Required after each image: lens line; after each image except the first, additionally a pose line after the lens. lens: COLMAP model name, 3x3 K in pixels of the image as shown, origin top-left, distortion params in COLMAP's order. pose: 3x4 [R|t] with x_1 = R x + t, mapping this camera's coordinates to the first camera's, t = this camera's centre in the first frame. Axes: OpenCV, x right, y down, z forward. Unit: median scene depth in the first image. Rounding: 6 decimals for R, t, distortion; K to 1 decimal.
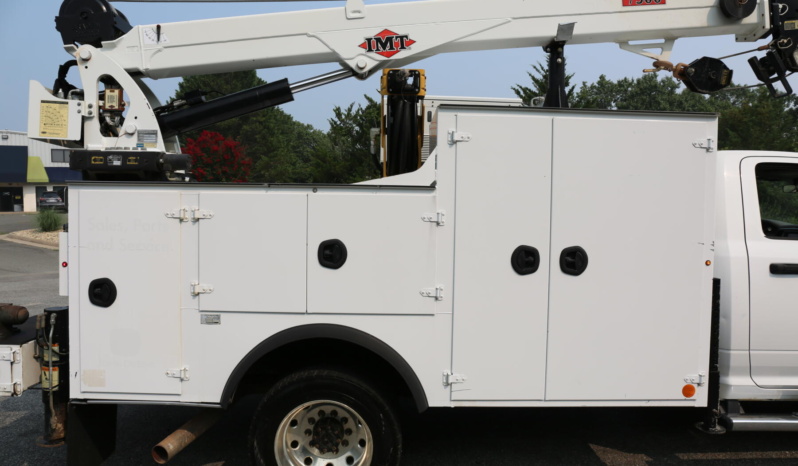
lens RADIAL K [[540.5, 0, 396.5], [0, 540.5, 229.2], [0, 0, 1]] dist [-0.096099, 0.067136]
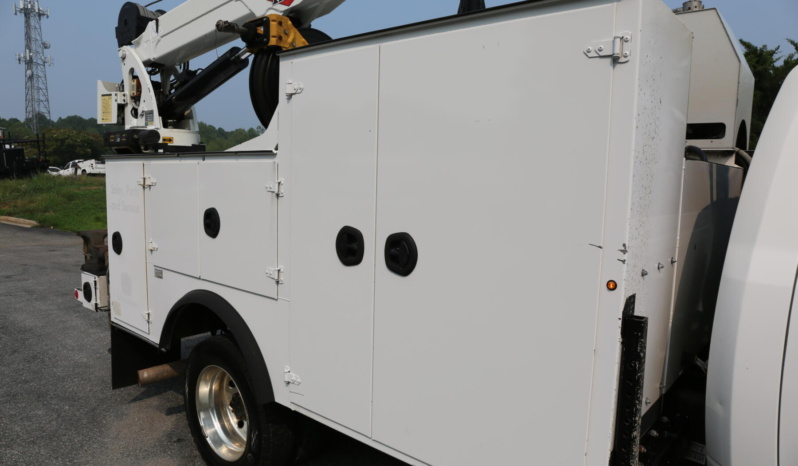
lens RADIAL K [[538.6, 0, 394.8], [0, 538.6, 232.3], [0, 0, 1]] dist [-0.101886, 0.074466]
pose [[0.751080, 0.070882, -0.656395, 0.744641], [-0.029638, 0.996838, 0.073731, -0.017969], [0.659546, -0.035924, 0.750806, 0.465892]]
